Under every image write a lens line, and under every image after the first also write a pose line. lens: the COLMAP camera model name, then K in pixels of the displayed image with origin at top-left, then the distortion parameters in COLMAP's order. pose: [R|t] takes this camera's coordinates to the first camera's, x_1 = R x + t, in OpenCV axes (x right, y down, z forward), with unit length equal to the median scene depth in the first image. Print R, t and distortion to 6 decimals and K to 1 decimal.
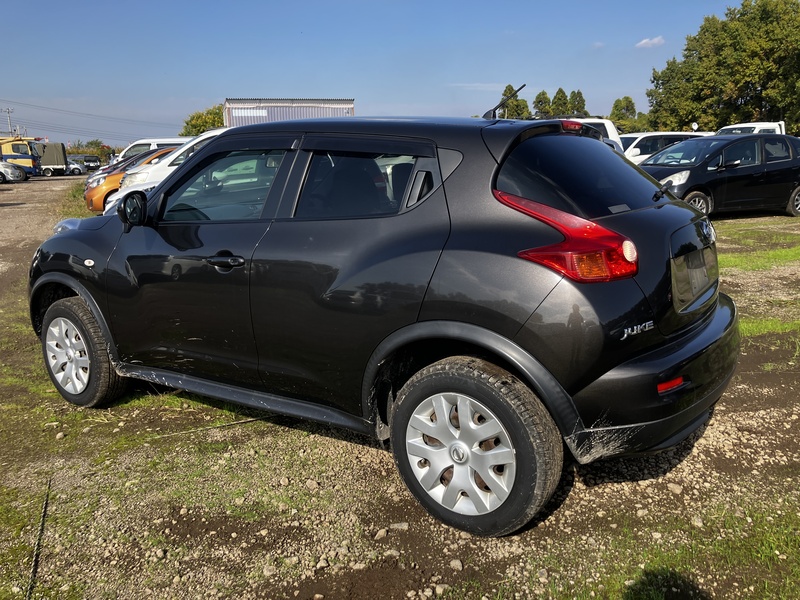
lens RADIAL K [[662.8, 0, 396.4], [0, 662.8, 291.6], [0, 0, 1]] dist [0.009711, -0.010371]
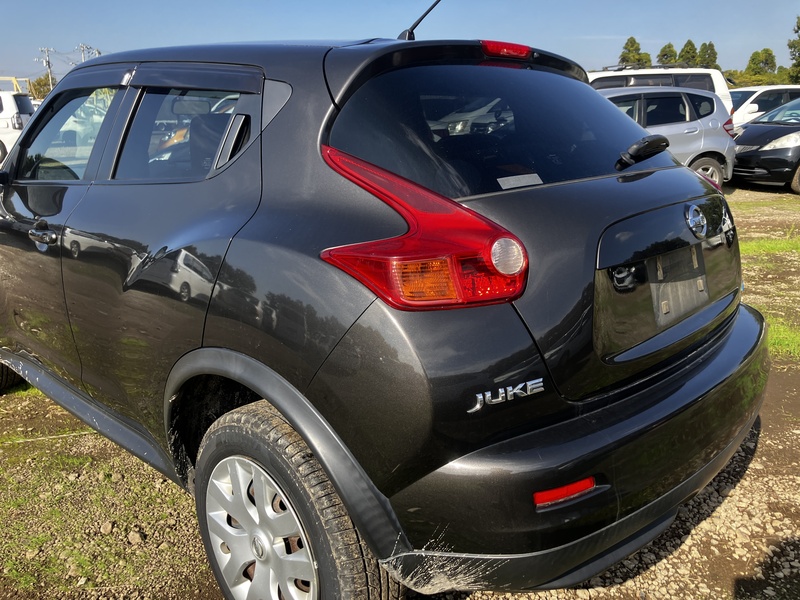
lens RADIAL K [[662.8, 0, 396.4], [0, 662.8, 291.6], [0, 0, 1]] dist [0.009711, -0.010371]
pose [[0.986441, 0.048867, -0.156670, 0.305983], [-0.039340, 0.997216, 0.063350, -0.055552], [0.159329, -0.056328, 0.985617, 0.365061]]
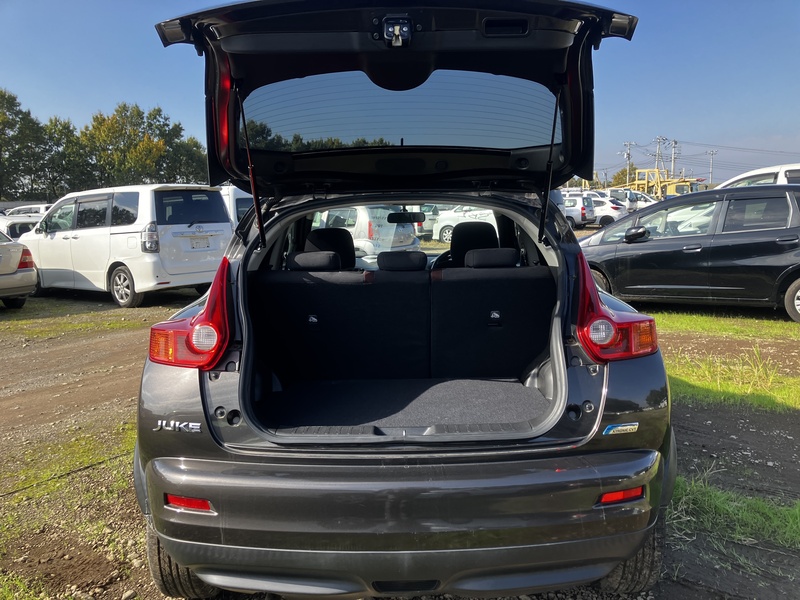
lens RADIAL K [[664.6, 0, 414.5], [0, 664.6, 304.6], [0, 0, 1]] dist [0.006546, -0.014564]
pose [[0.556163, 0.123123, -0.821902, 1.079140], [-0.152321, 0.987314, 0.044830, -0.165032], [0.816995, 0.100260, 0.567862, 0.638673]]
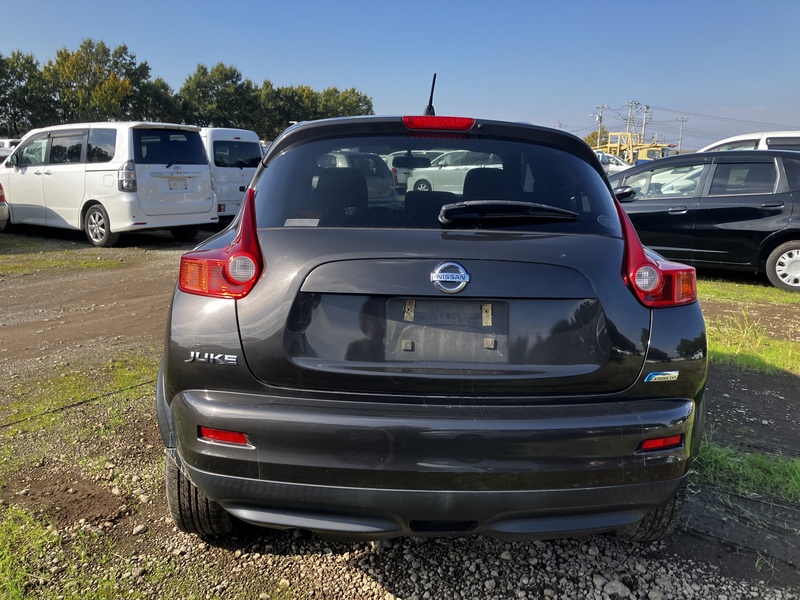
lens RADIAL K [[662.8, 0, 396.4], [0, 662.8, 291.6], [0, 0, 1]] dist [0.009711, -0.010371]
pose [[0.574201, 0.184328, -0.797695, 1.011888], [-0.193239, 0.977310, 0.086735, -0.127770], [0.795583, 0.104343, 0.596792, 0.578374]]
